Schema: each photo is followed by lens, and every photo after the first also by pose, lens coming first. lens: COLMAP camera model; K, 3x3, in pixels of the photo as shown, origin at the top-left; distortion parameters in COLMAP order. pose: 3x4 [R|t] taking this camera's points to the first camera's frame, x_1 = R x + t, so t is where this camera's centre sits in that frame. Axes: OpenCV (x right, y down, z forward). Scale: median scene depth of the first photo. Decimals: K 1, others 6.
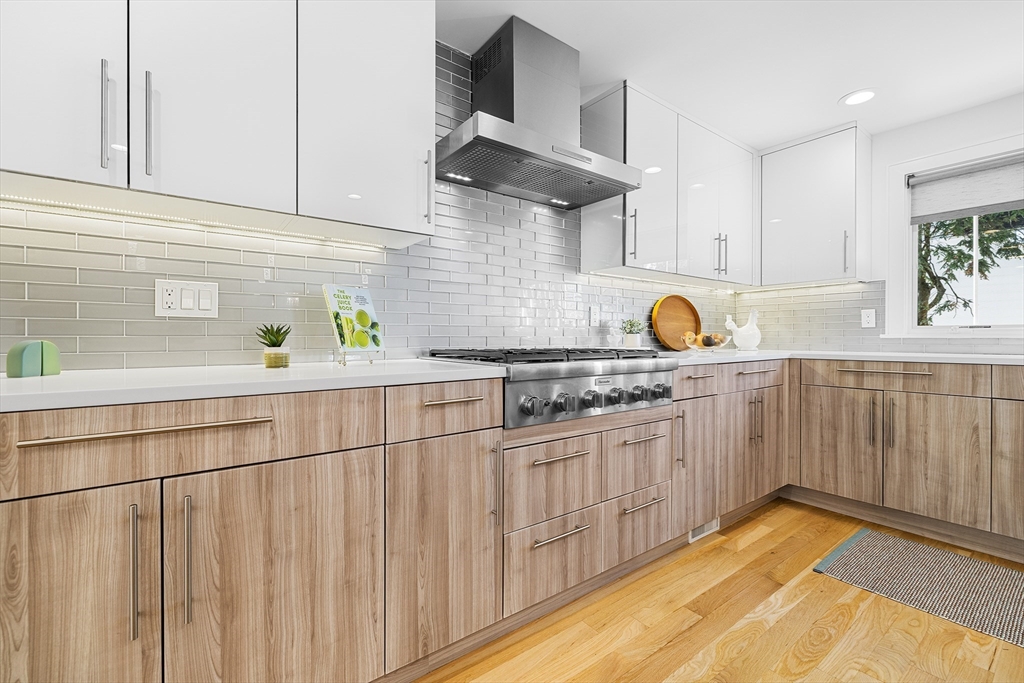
lens RADIAL K [[430.8, 0, 510.8], [0, 430.8, 339.7], [0, 0, 1]] dist [-0.001861, -0.000270]
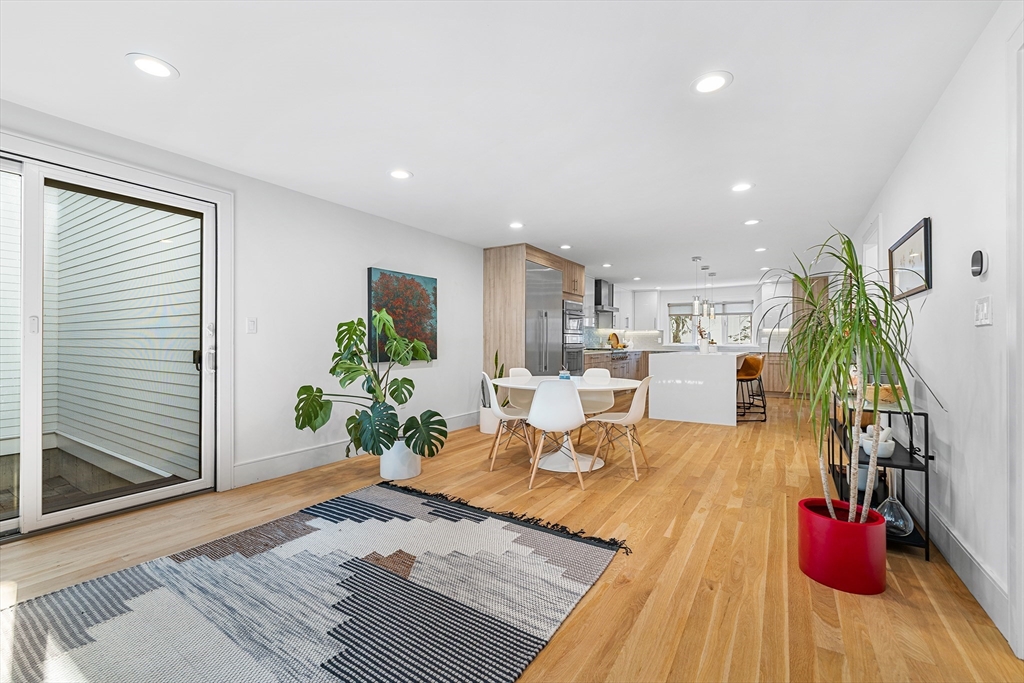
lens RADIAL K [[430.8, 0, 507.5], [0, 430.8, 341.9], [0, 0, 1]] dist [-0.001861, -0.000270]
pose [[0.934798, 0.005165, 0.355143, -2.117225], [-0.004559, 0.999986, -0.002545, -0.026100], [-0.355151, 0.000760, 0.934809, -2.476238]]
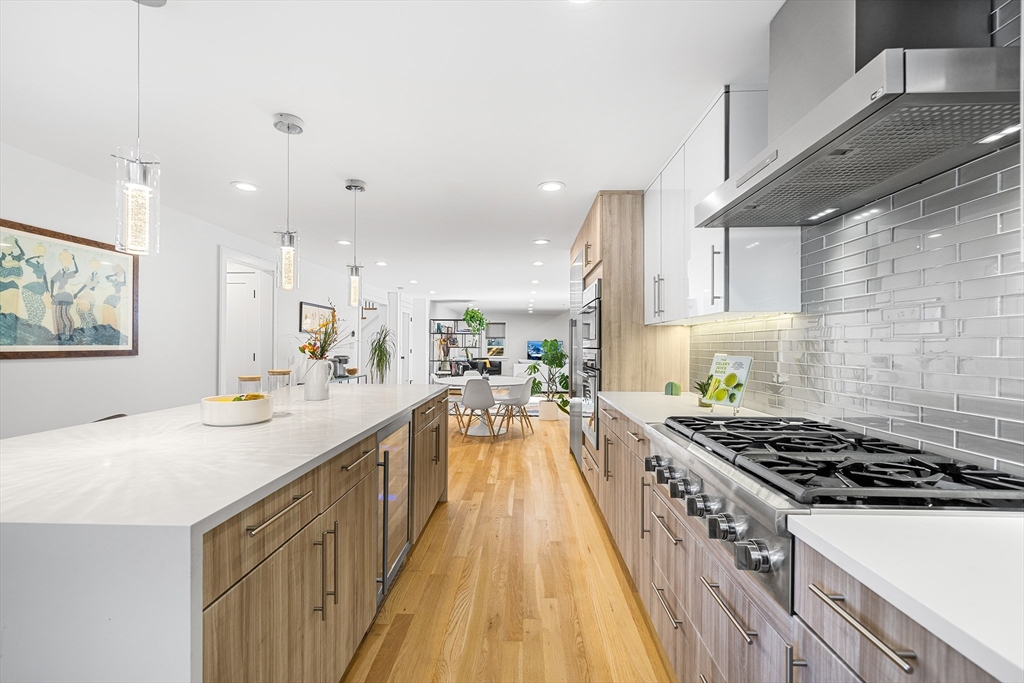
lens RADIAL K [[430.8, 0, 511.9], [0, 430.8, 344.8], [0, 0, 1]] dist [-0.001861, -0.000270]
pose [[-0.618383, -0.000977, -0.785876, 0.750737], [-0.006998, 0.999966, 0.004263, -0.107280], [0.785846, 0.008135, -0.618369, 0.877357]]
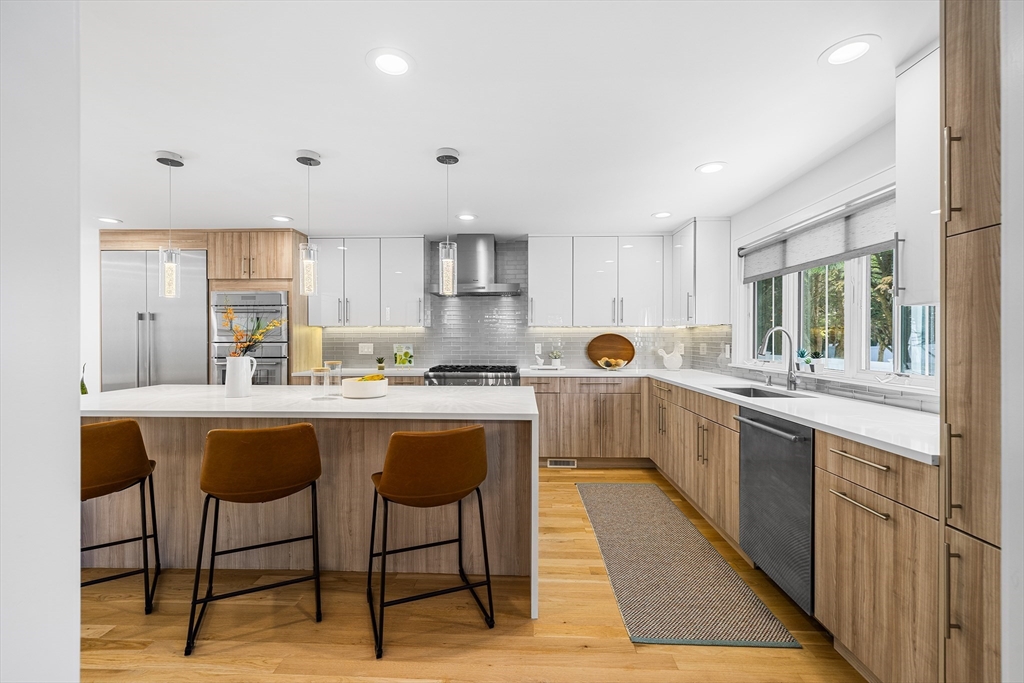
lens RADIAL K [[430.8, 0, 509.5], [0, 430.8, 342.6], [0, 0, 1]] dist [-0.001861, -0.000270]
pose [[0.789815, 0.005247, -0.613323, 1.403190], [-0.003319, 0.999985, 0.004280, -0.100283], [0.613337, -0.001345, 0.789820, -0.630901]]
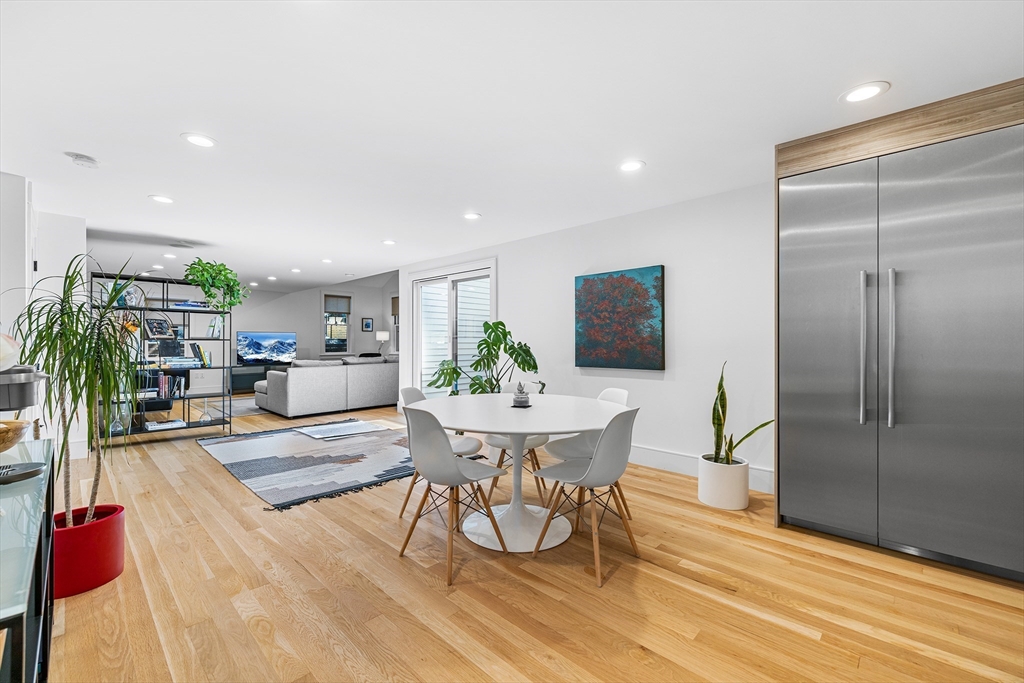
lens RADIAL K [[430.8, 0, 515.9], [0, 430.8, 337.7], [0, 0, 1]] dist [-0.001861, -0.000270]
pose [[0.170119, -0.007709, -0.985393, -0.133287], [-0.002507, 0.999963, -0.008256, -0.052800], [0.985420, 0.003875, 0.170093, -1.155979]]
